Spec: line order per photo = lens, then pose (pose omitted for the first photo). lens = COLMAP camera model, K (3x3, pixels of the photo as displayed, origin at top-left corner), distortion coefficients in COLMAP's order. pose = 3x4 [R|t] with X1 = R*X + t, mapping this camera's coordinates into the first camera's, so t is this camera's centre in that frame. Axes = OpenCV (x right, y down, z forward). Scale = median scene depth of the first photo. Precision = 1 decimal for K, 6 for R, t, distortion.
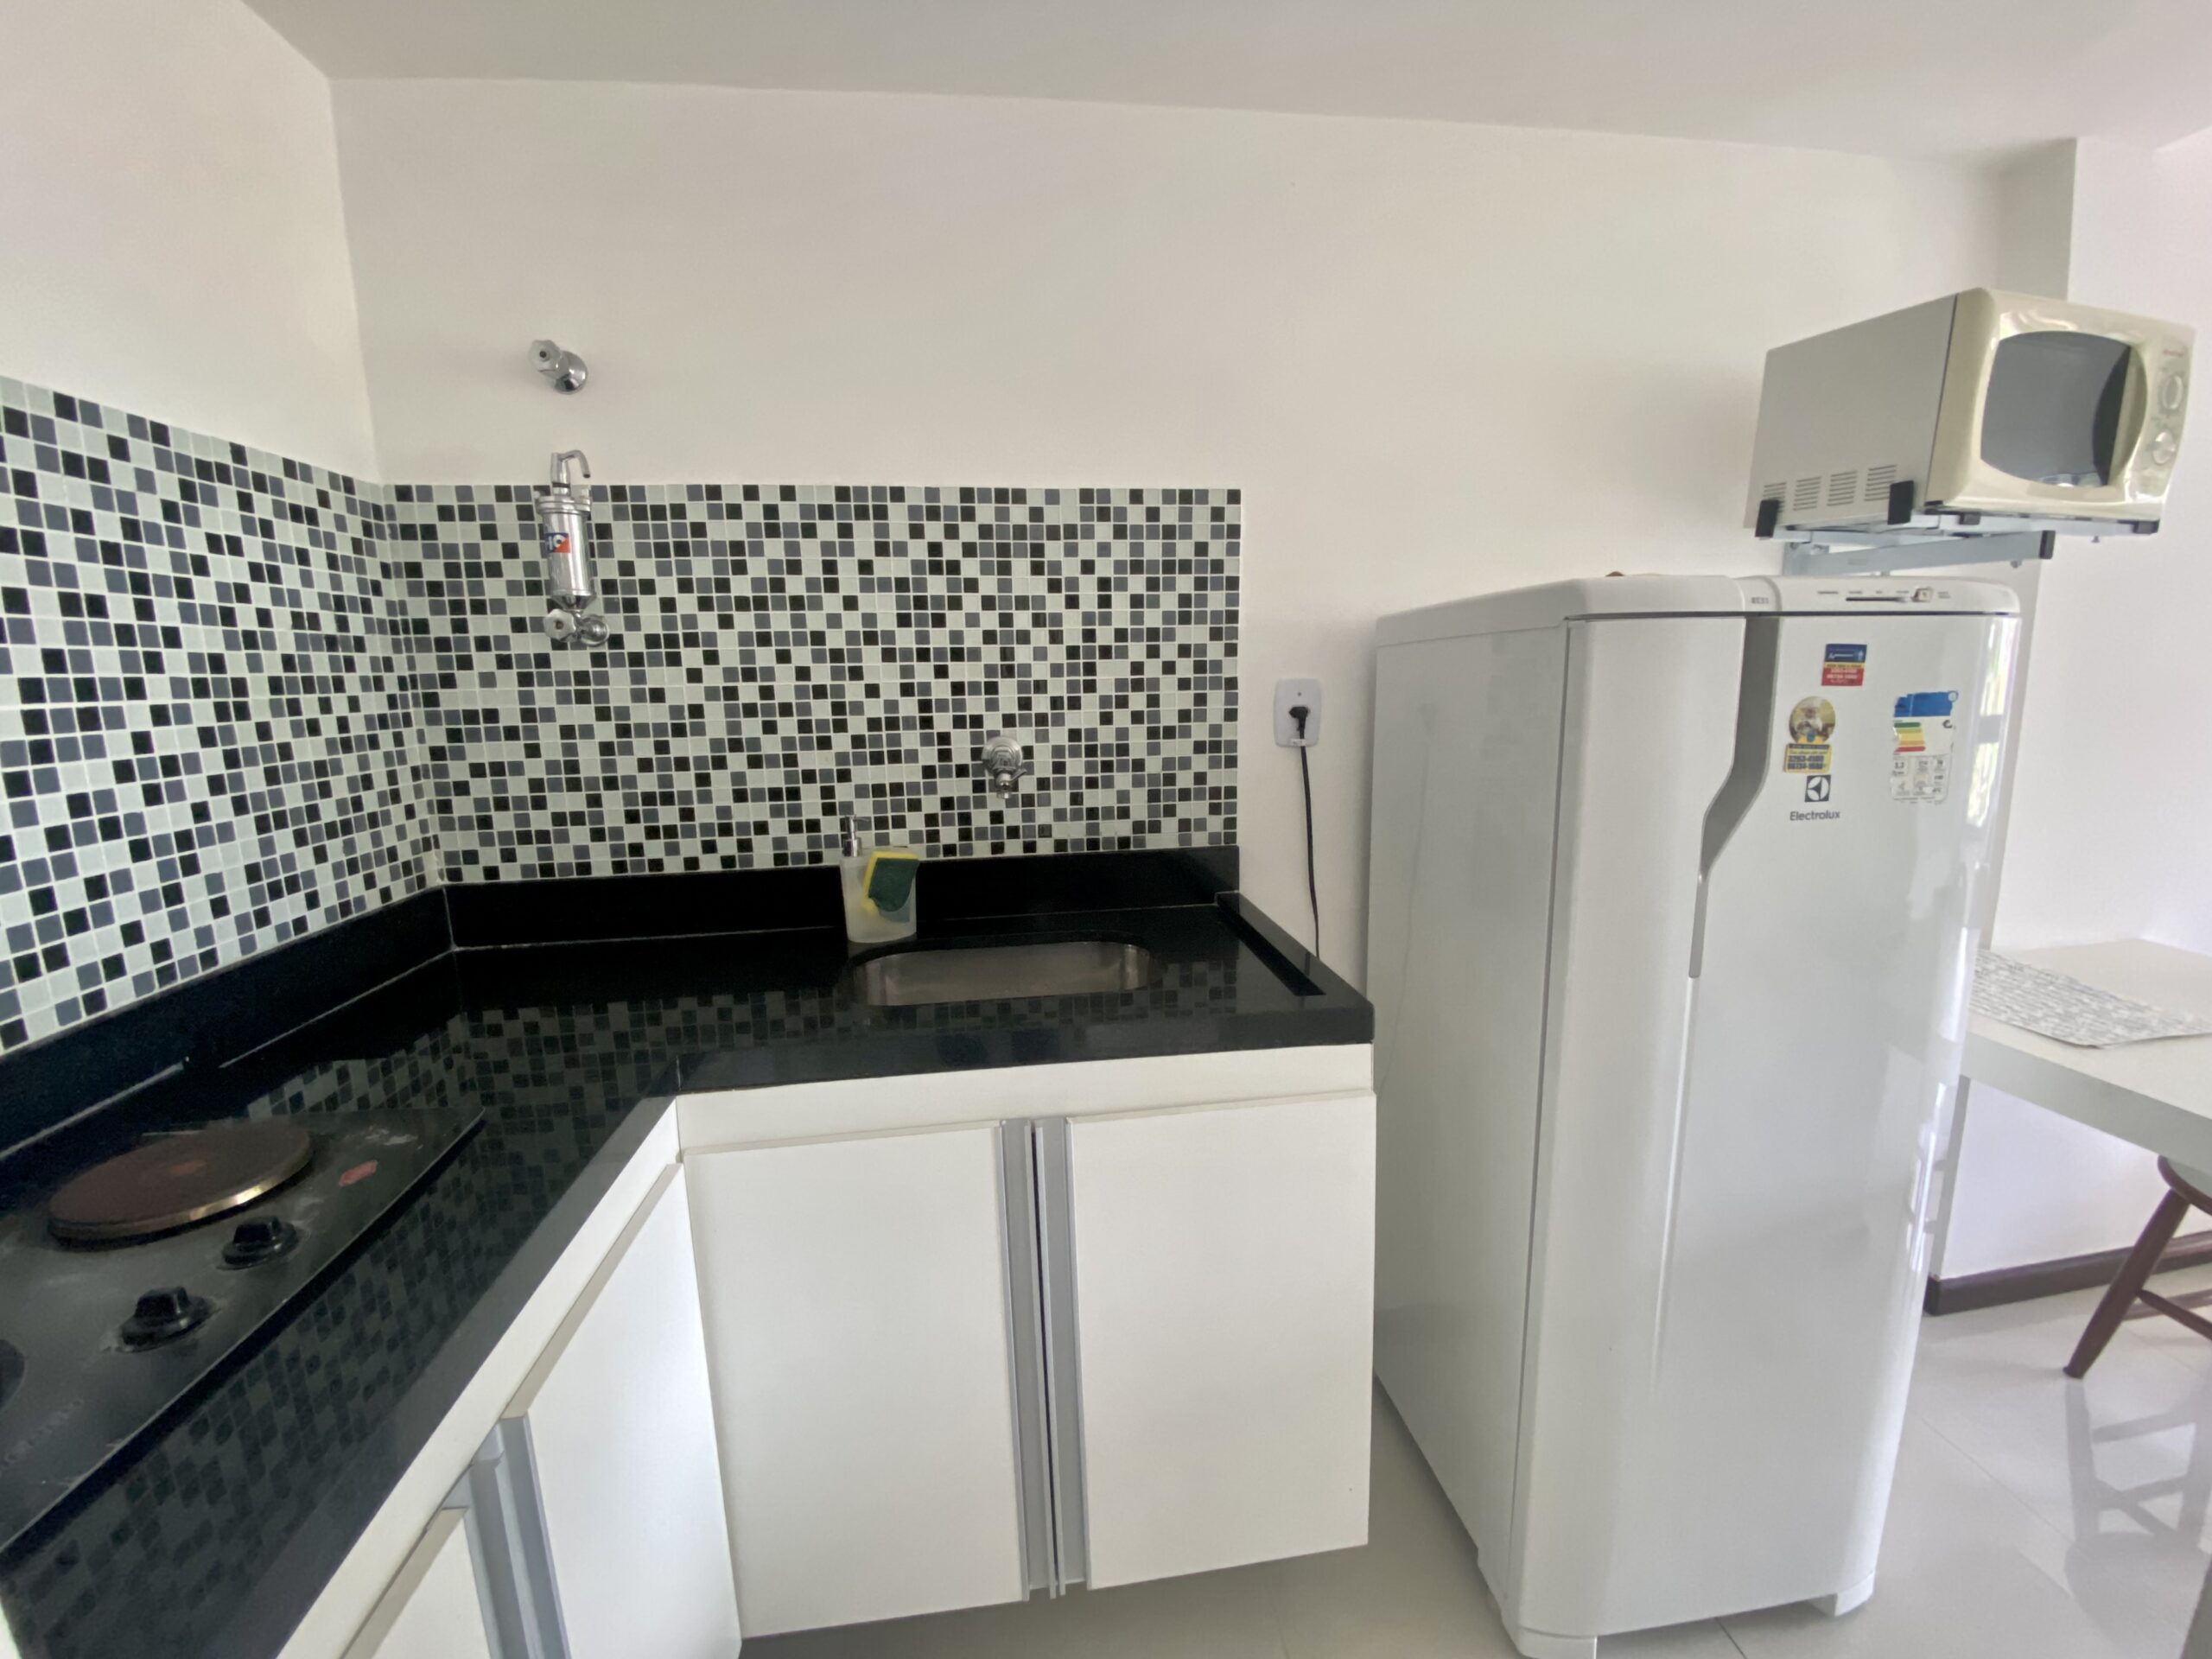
lens RADIAL K [[902.7, 0, 1110.9], [0, 902.7, 824.3], [0, 0, 1]] dist [-0.003656, -0.000917]
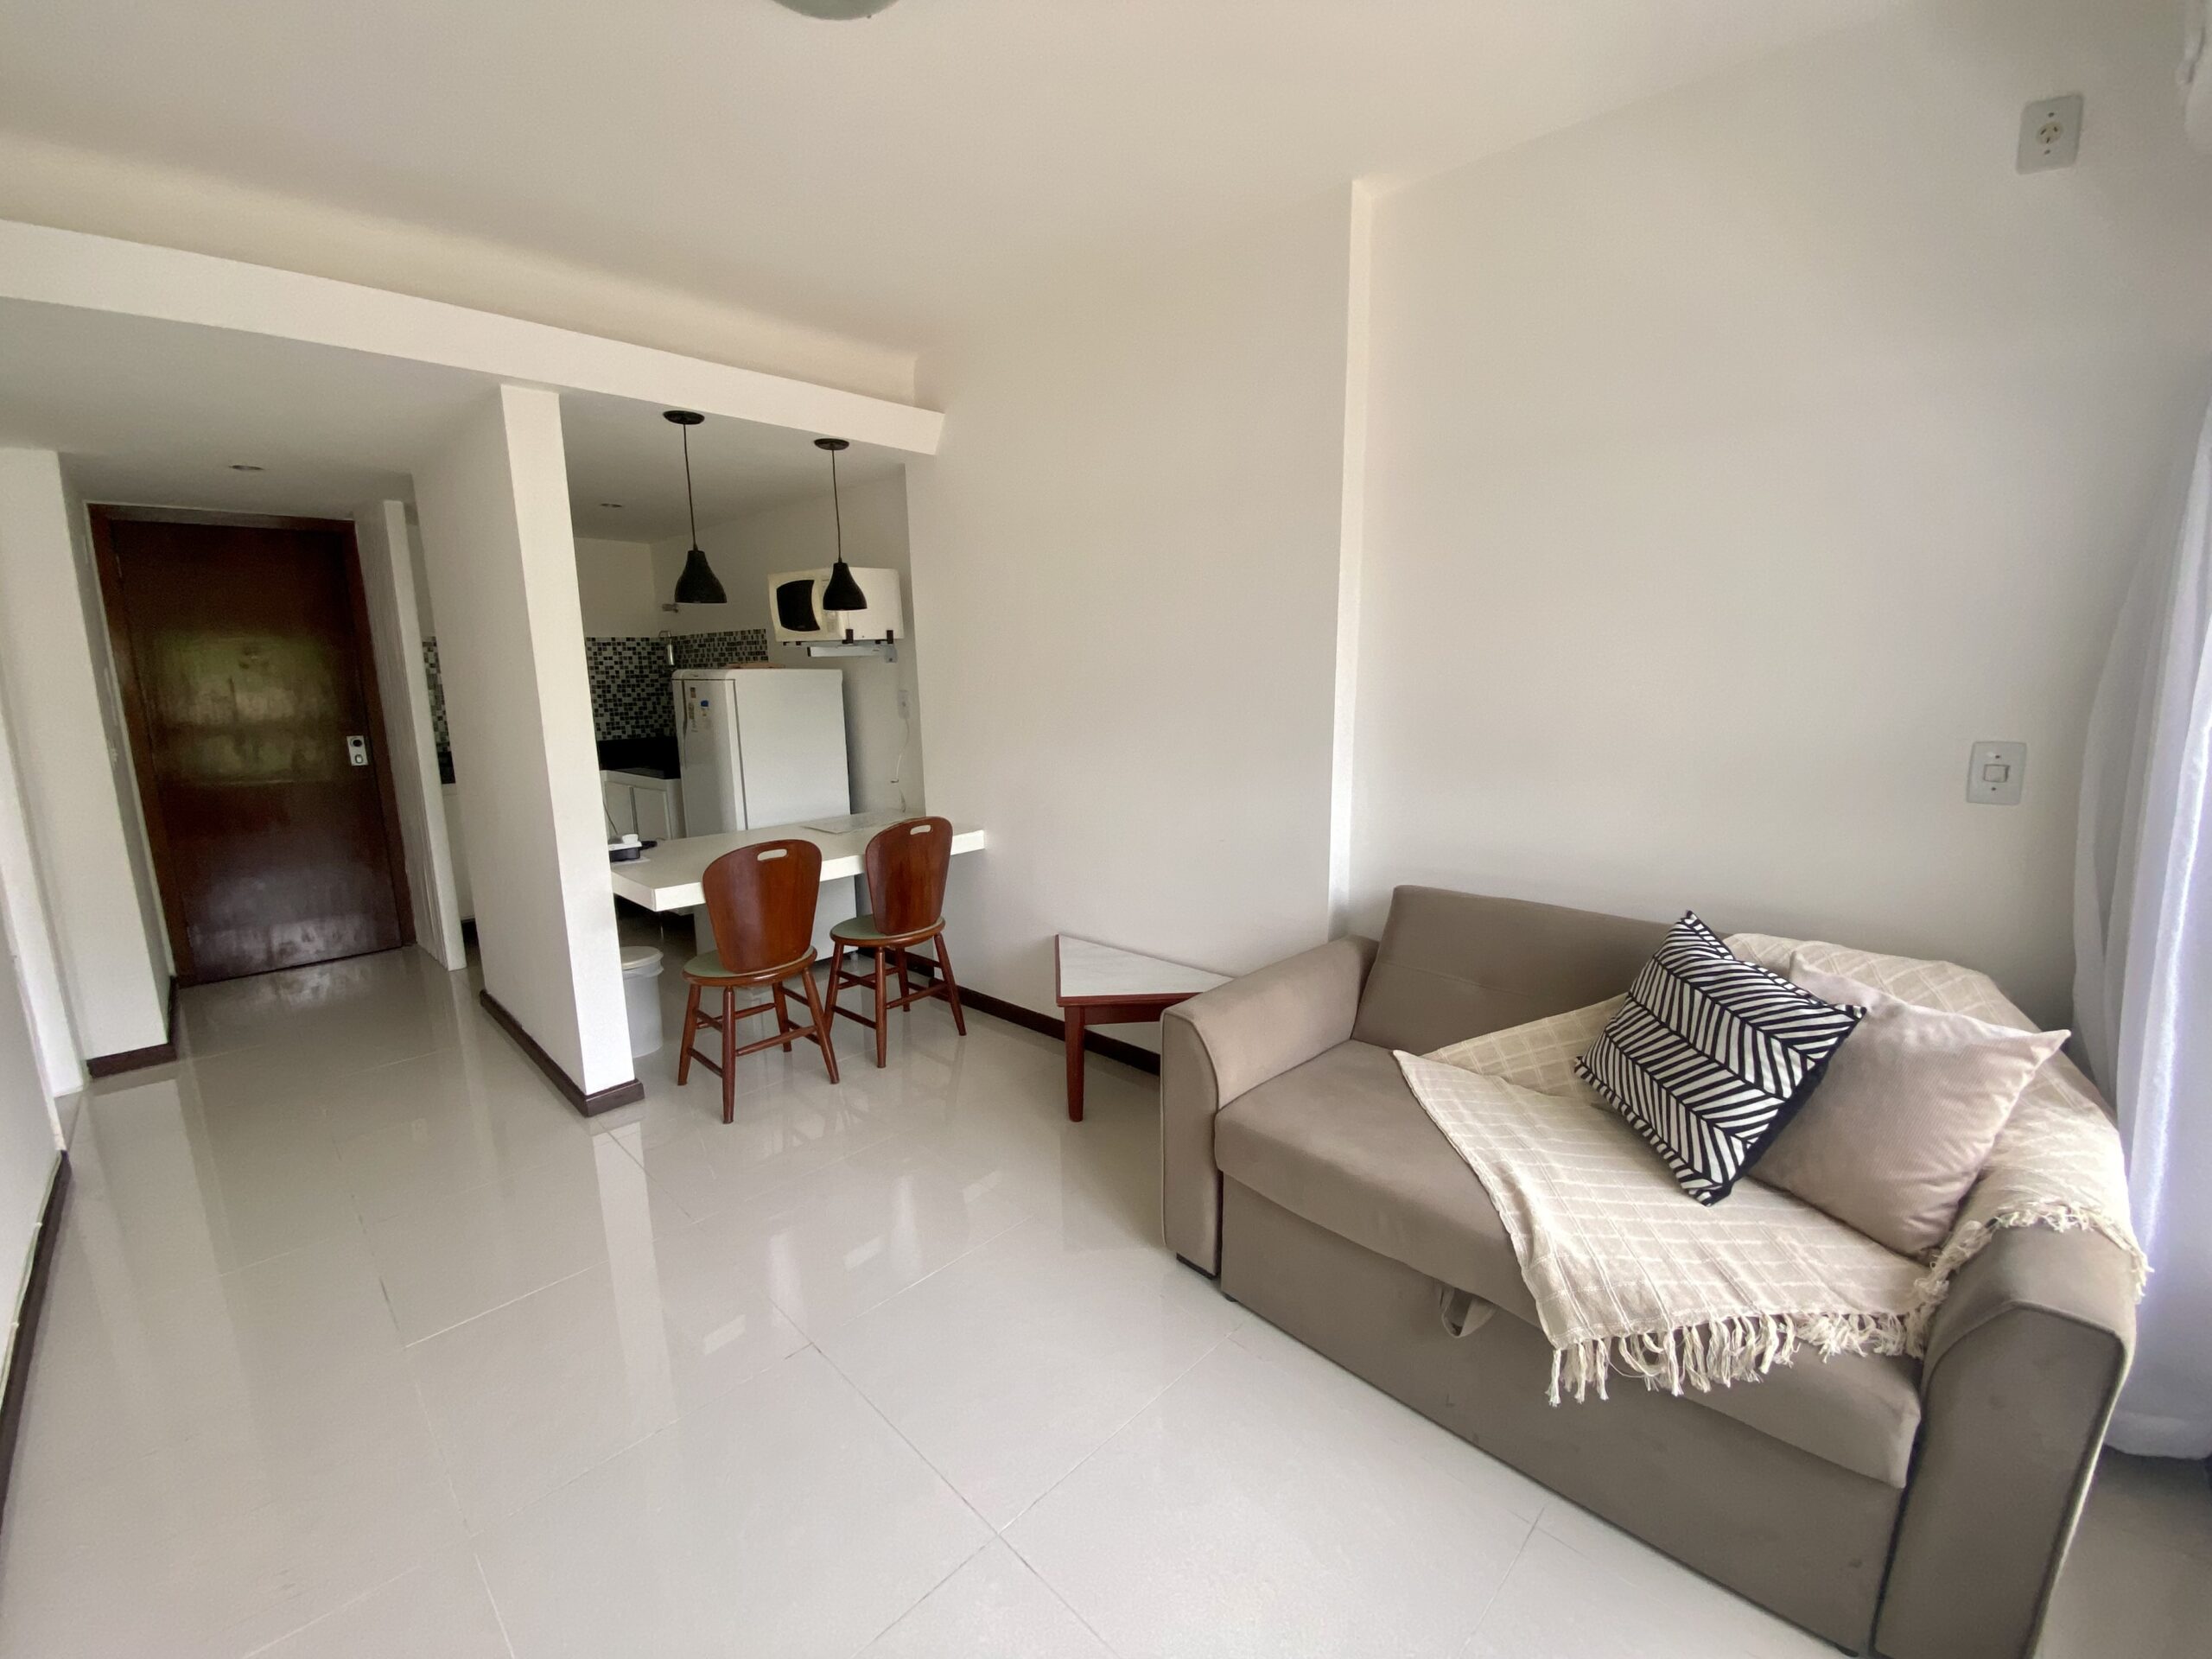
lens RADIAL K [[902.7, 0, 1104.5], [0, 902.7, 815.8], [0, 0, 1]] dist [-0.003656, -0.000917]
pose [[0.606370, 0.138893, -0.782959, 4.382952], [-0.129178, 0.988754, 0.075357, -0.163384], [0.784620, 0.055447, 0.617493, 0.100002]]
